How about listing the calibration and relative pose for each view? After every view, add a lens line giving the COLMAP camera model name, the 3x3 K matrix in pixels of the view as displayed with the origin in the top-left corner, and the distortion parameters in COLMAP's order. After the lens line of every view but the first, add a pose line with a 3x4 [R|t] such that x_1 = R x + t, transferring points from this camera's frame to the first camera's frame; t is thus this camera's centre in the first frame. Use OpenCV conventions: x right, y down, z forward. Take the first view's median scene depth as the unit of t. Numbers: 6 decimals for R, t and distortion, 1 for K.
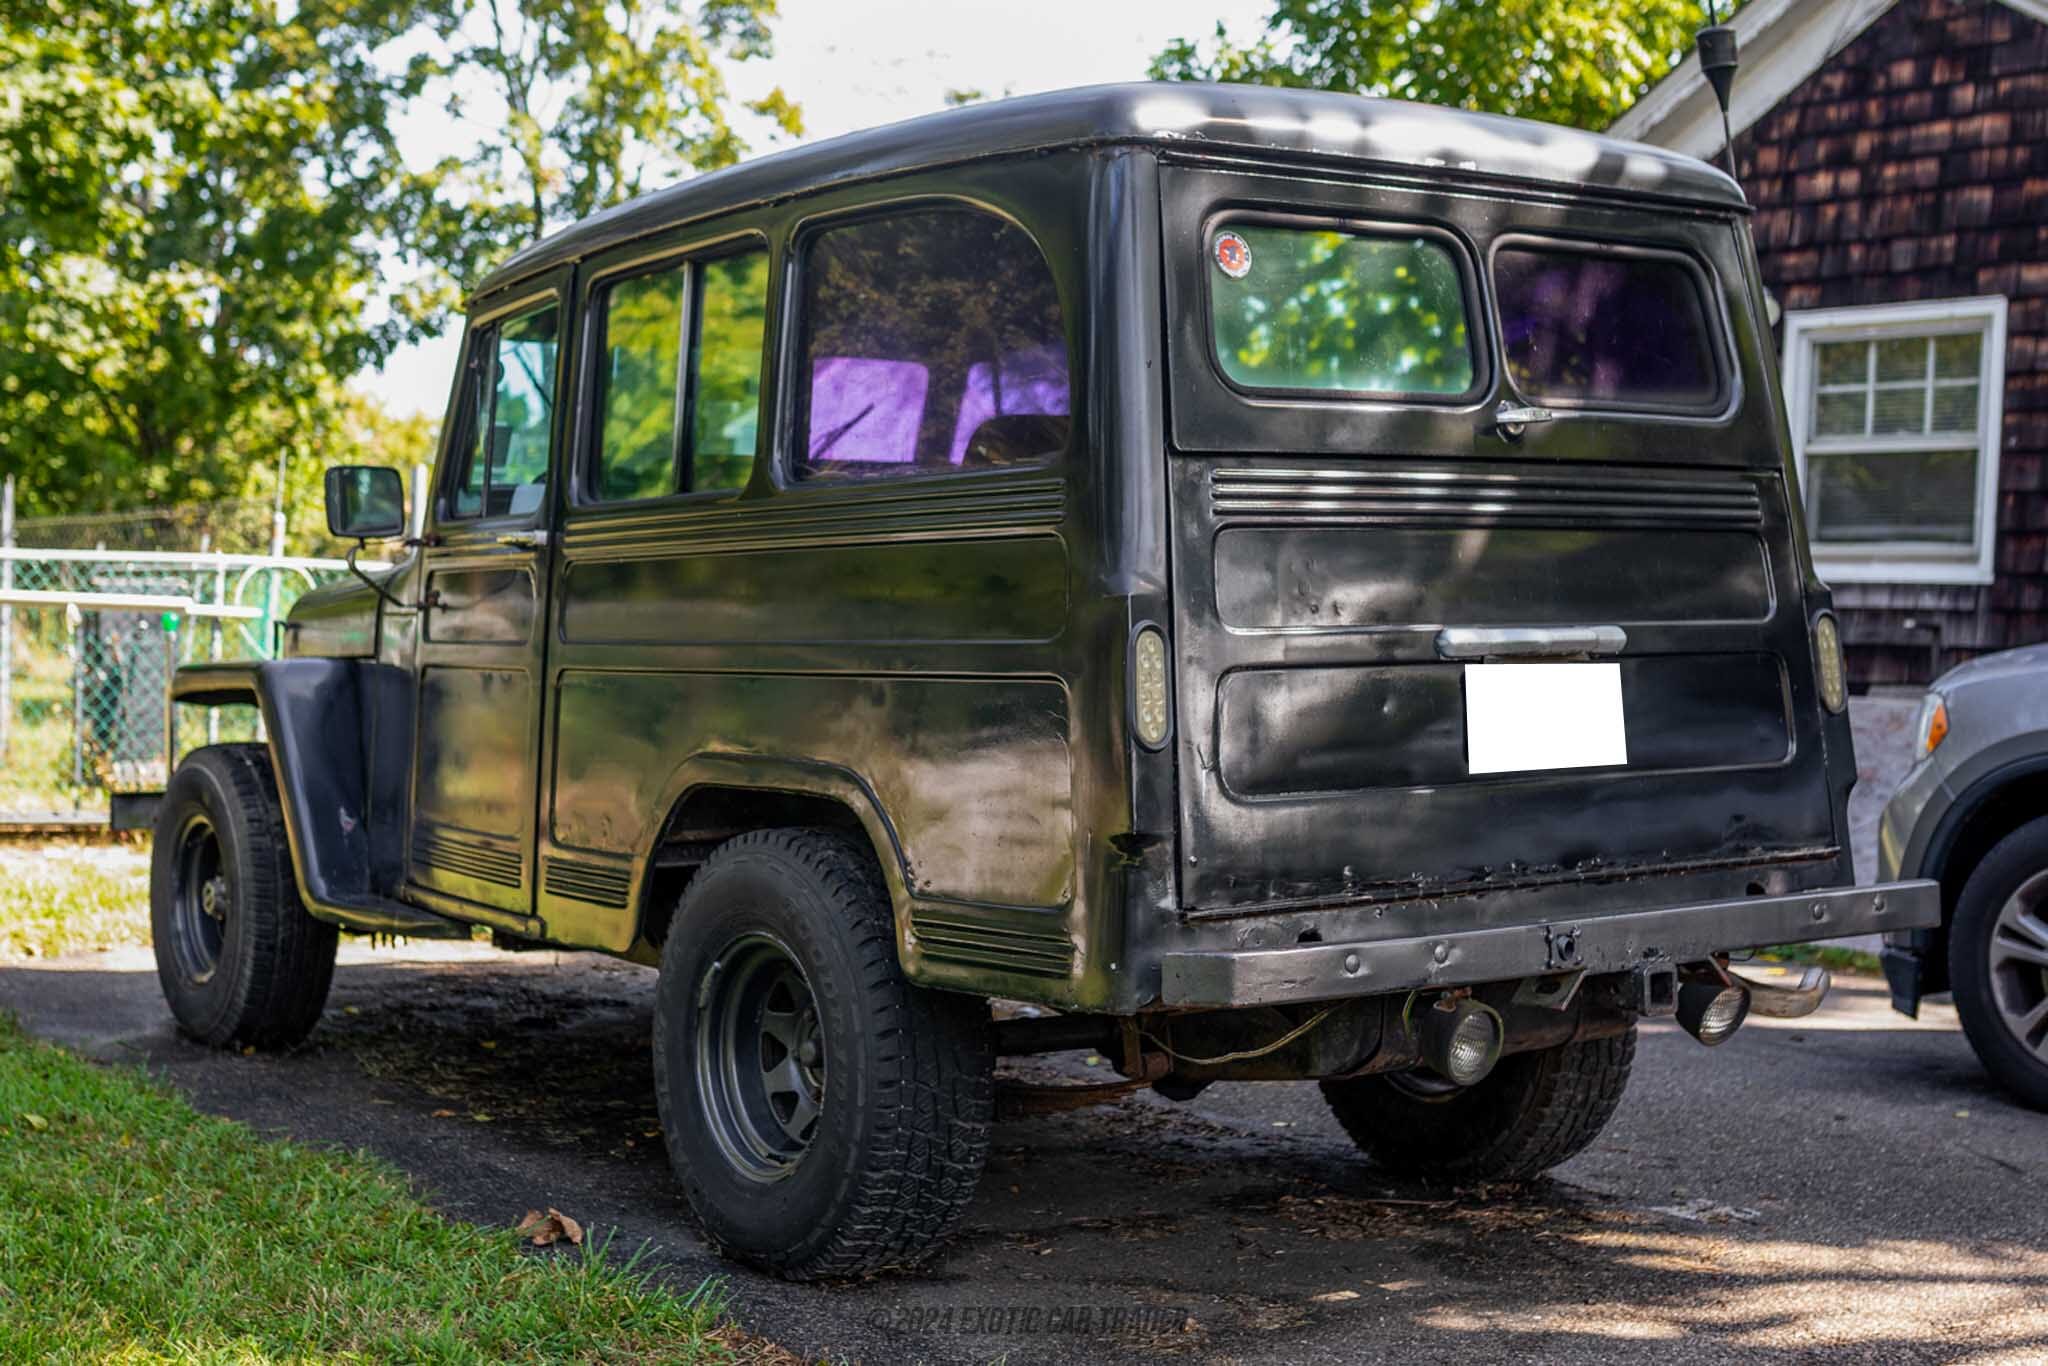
lens RADIAL K [[2810.3, 0, 1024.0], [0, 2810.3, 683.0], [0, 0, 1]] dist [-0.045555, 0.026928]
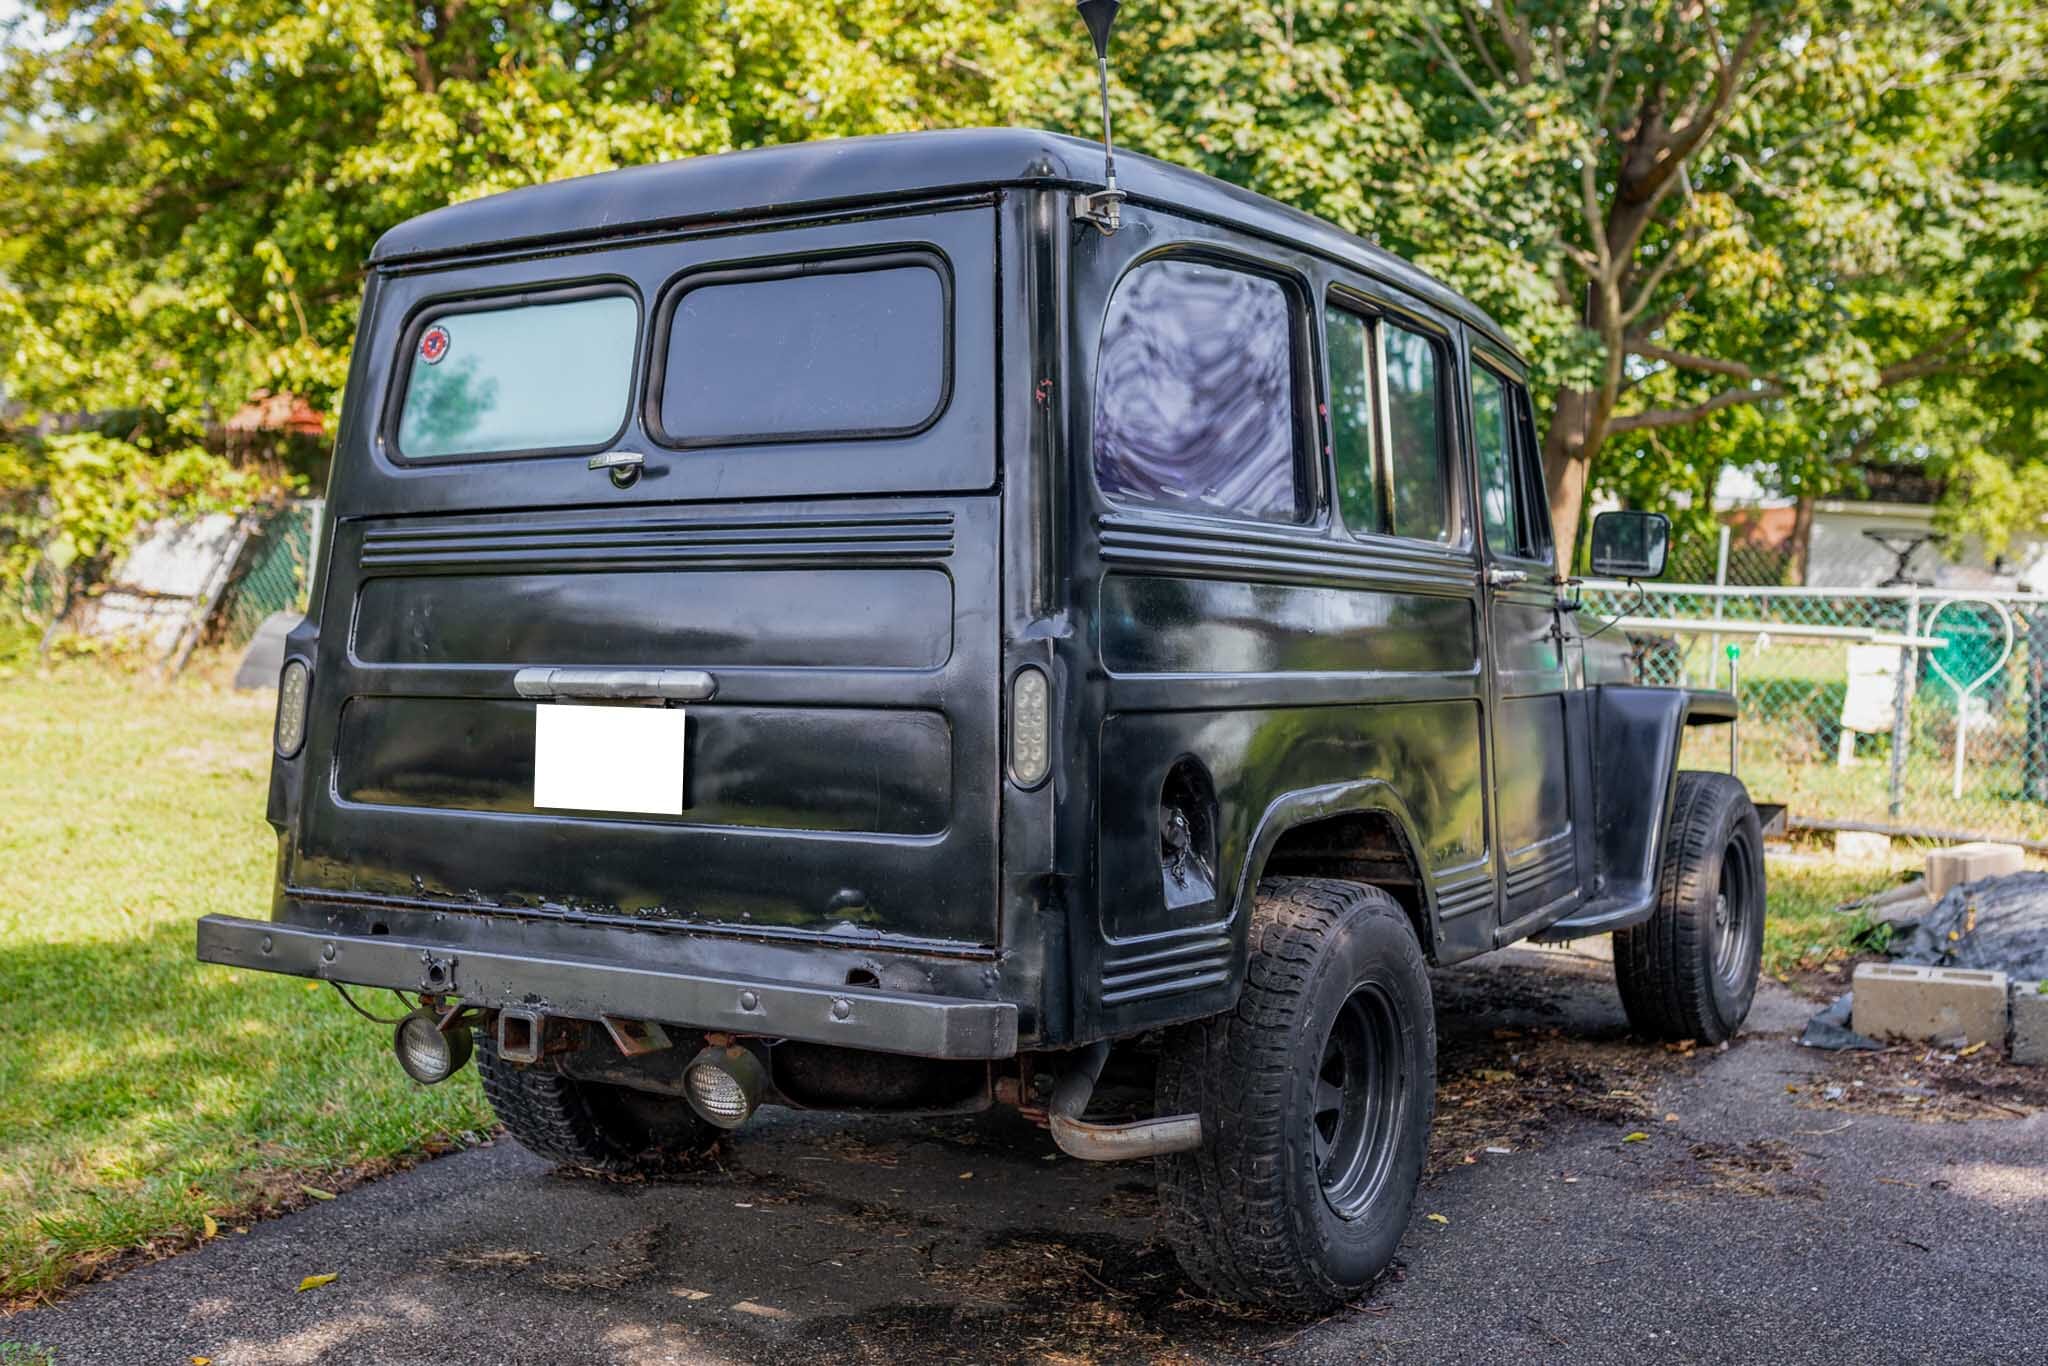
lens RADIAL K [[2266.9, 0, 893.5], [0, 2266.9, 684.4], [0, 0, 1]] dist [-0.034545, -0.017901]
pose [[0.370218, 0.030579, -0.928442, 0.993027], [-0.032507, 0.999272, 0.019950, -0.034663], [0.928376, 0.022795, 0.370942, 0.802764]]
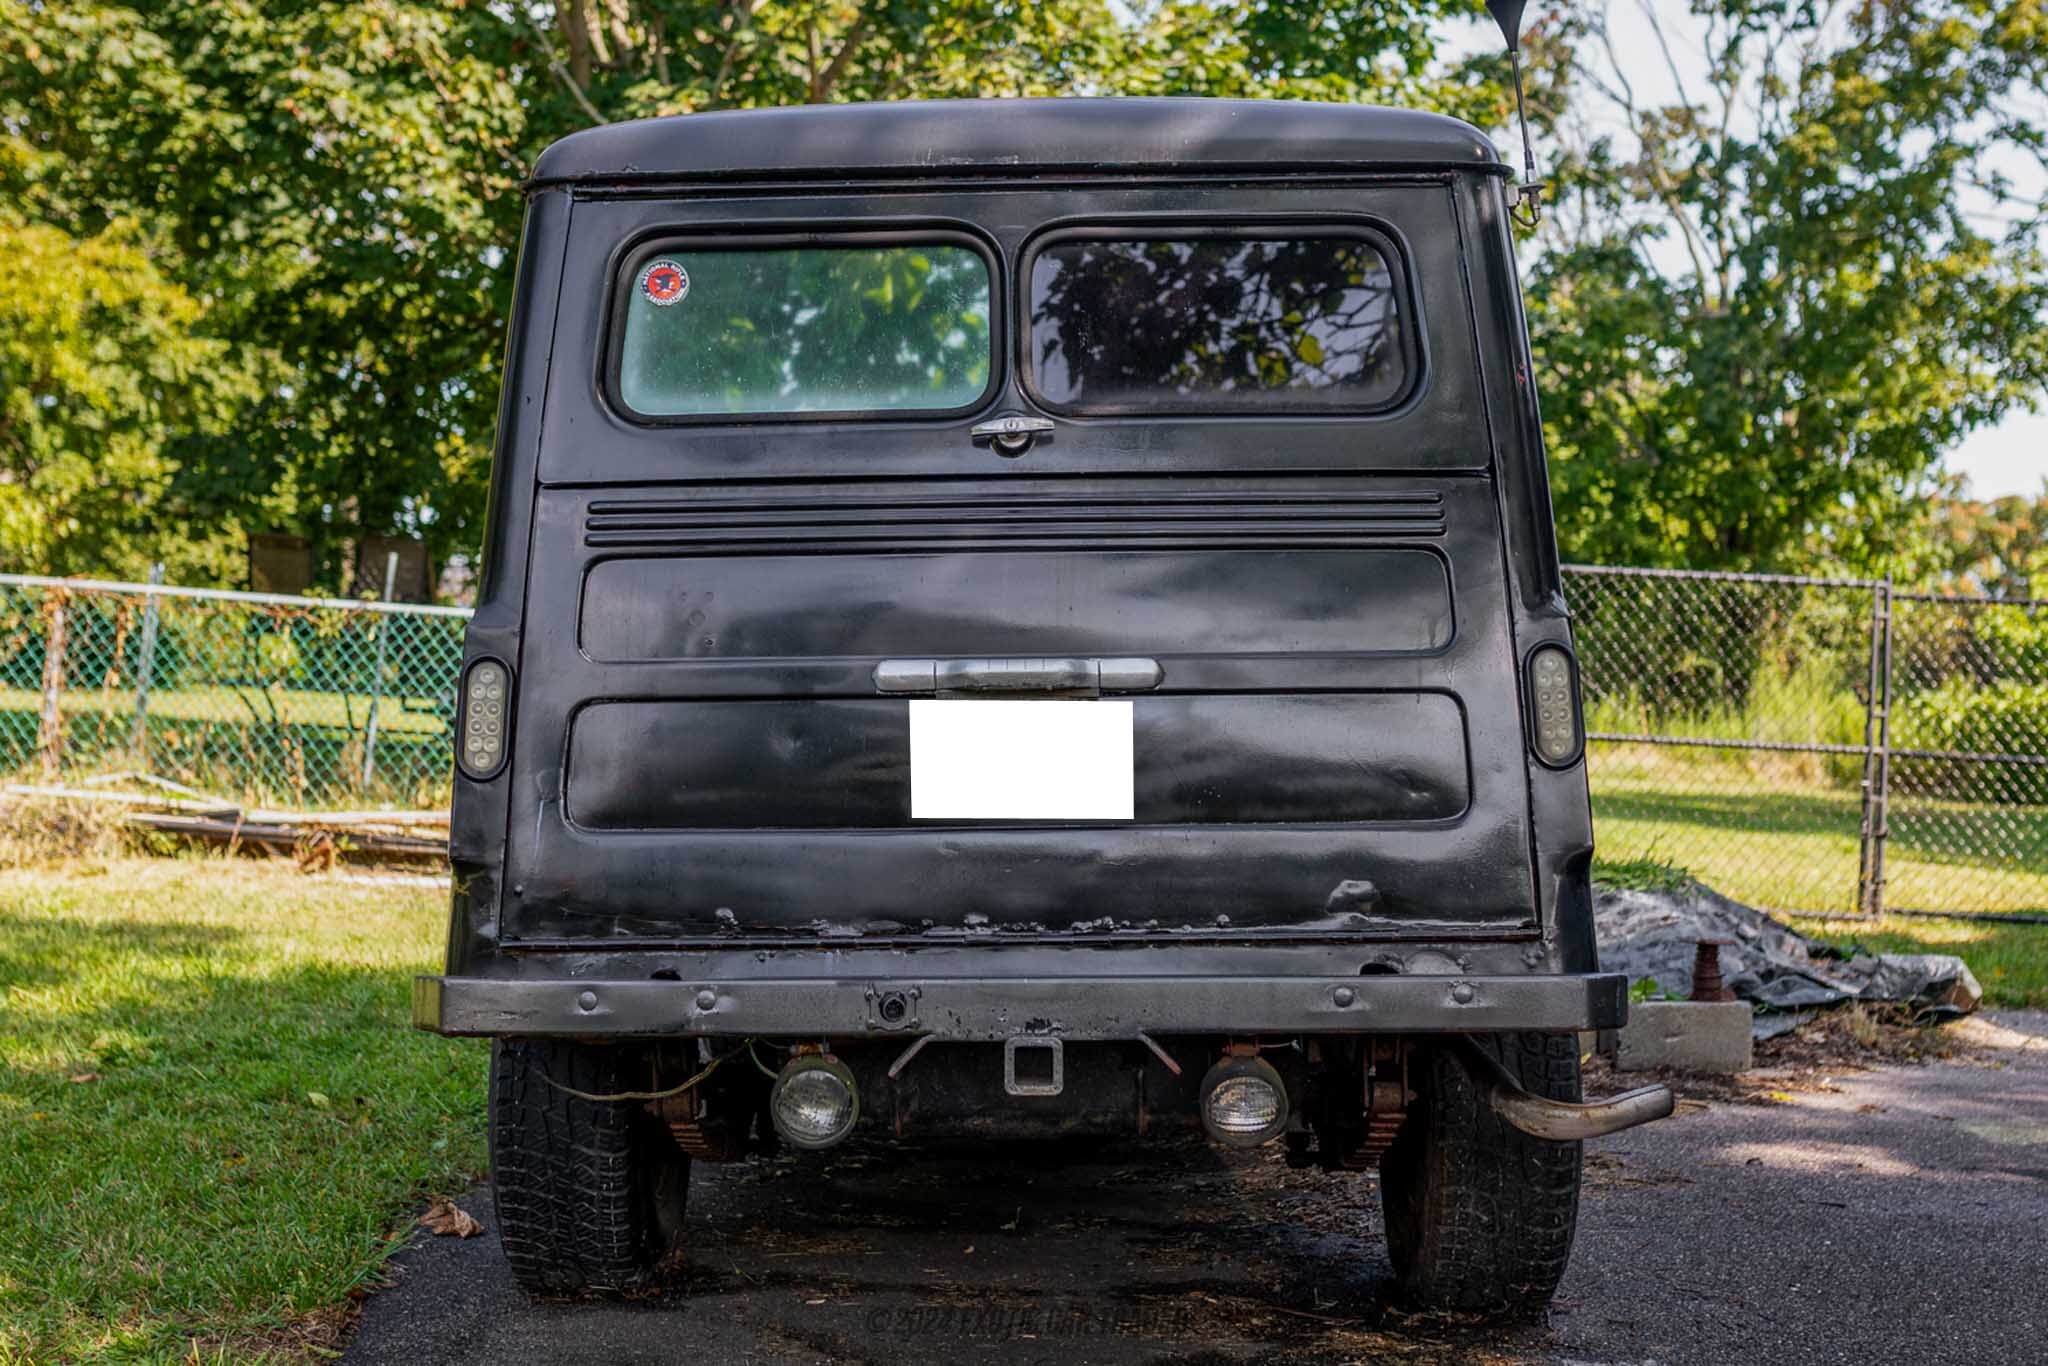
lens RADIAL K [[2764.4, 0, 925.0], [0, 2764.4, 645.1], [0, 0, 1]] dist [-0.059475, 0.061779]
pose [[0.792828, -0.014532, -0.609272, 0.711997], [-0.016715, 0.998821, -0.045573, 0.016944], [0.609216, 0.046316, 0.791651, 0.279950]]
